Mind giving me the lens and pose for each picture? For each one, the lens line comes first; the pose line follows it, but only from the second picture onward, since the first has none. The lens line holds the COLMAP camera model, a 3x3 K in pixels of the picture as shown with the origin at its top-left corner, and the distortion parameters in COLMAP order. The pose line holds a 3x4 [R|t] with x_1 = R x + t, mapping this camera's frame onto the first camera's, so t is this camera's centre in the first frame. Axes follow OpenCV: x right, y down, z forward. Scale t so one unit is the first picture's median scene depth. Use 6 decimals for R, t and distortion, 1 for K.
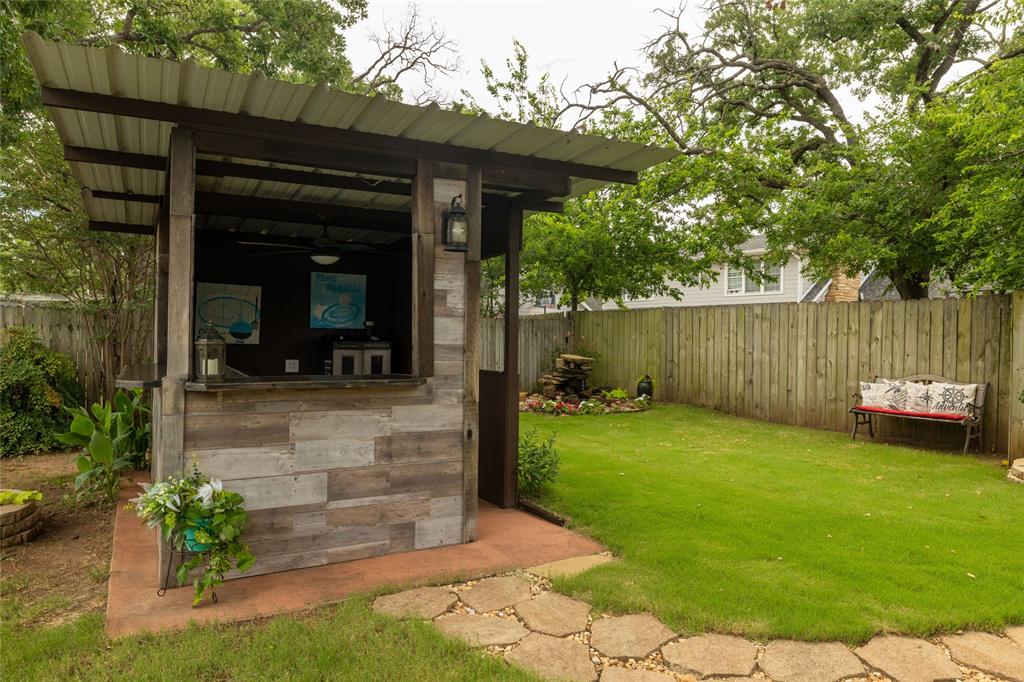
lens RADIAL K [[679.2, 0, 510.8], [0, 679.2, 339.6], [0, 0, 1]] dist [-0.000536, 0.000800]
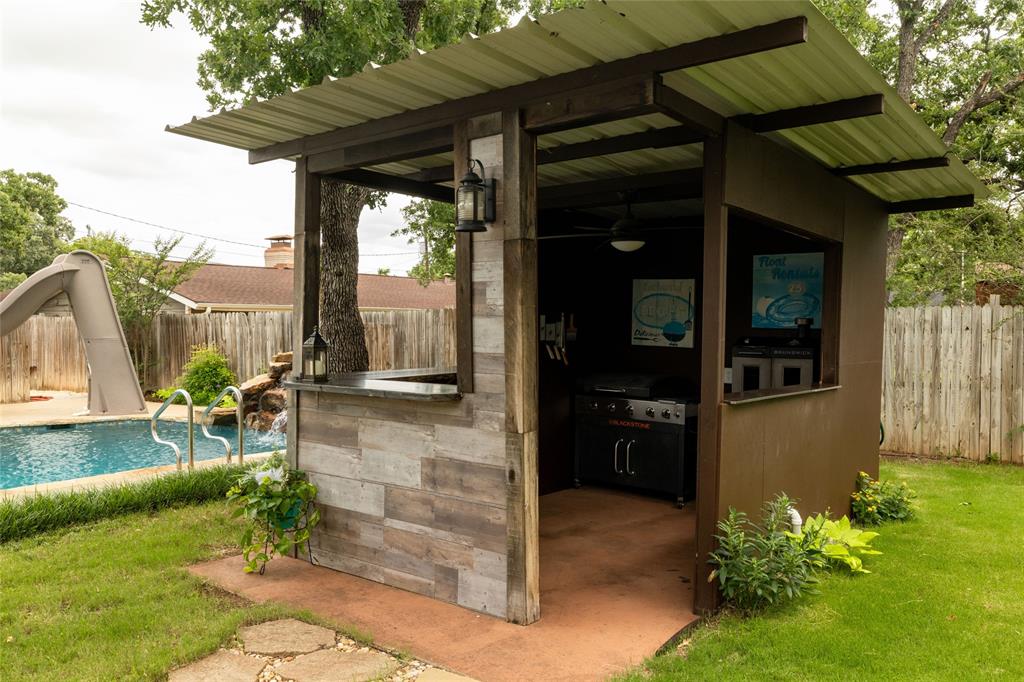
lens RADIAL K [[800.7, 0, 513.1], [0, 800.7, 339.2], [0, 0, 1]] dist [0.001221, -0.003487]
pose [[0.387293, 0.008268, -0.921920, 0.754703], [-0.006832, 0.999958, 0.006098, -0.014075], [0.921932, 0.003937, 0.387333, 0.679044]]
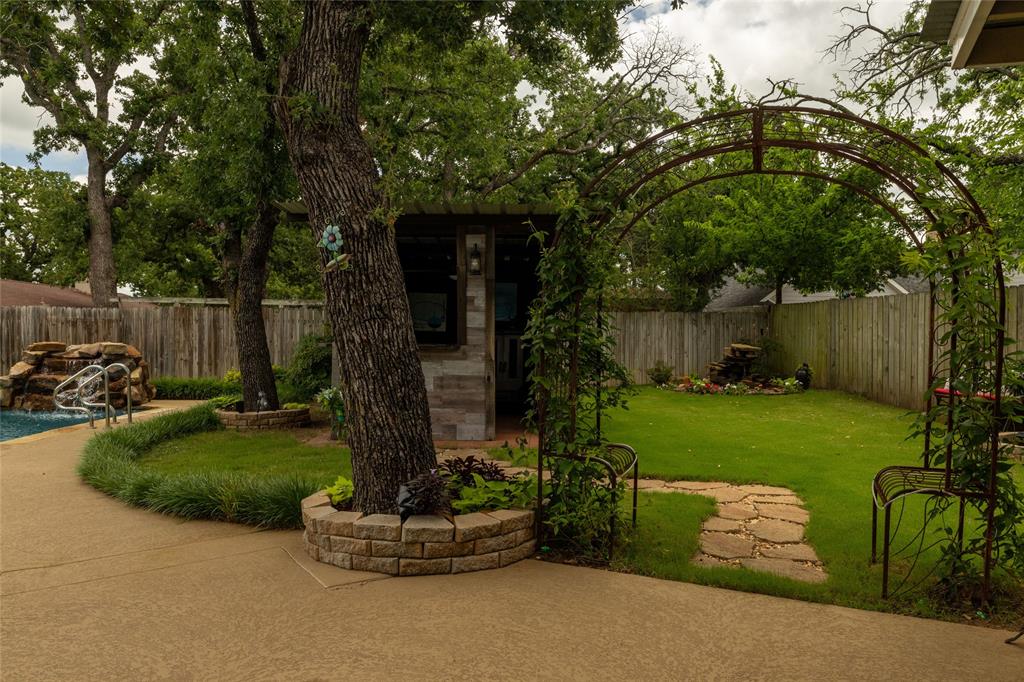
lens RADIAL K [[754.1, 0, 512.9], [0, 754.1, 342.5], [0, 0, 1]] dist [-0.003035, -0.000441]
pose [[0.880852, 0.003207, -0.473381, 0.931515], [-0.001095, 0.999988, 0.004736, 0.038031], [0.473391, -0.003653, 0.880845, -0.693338]]
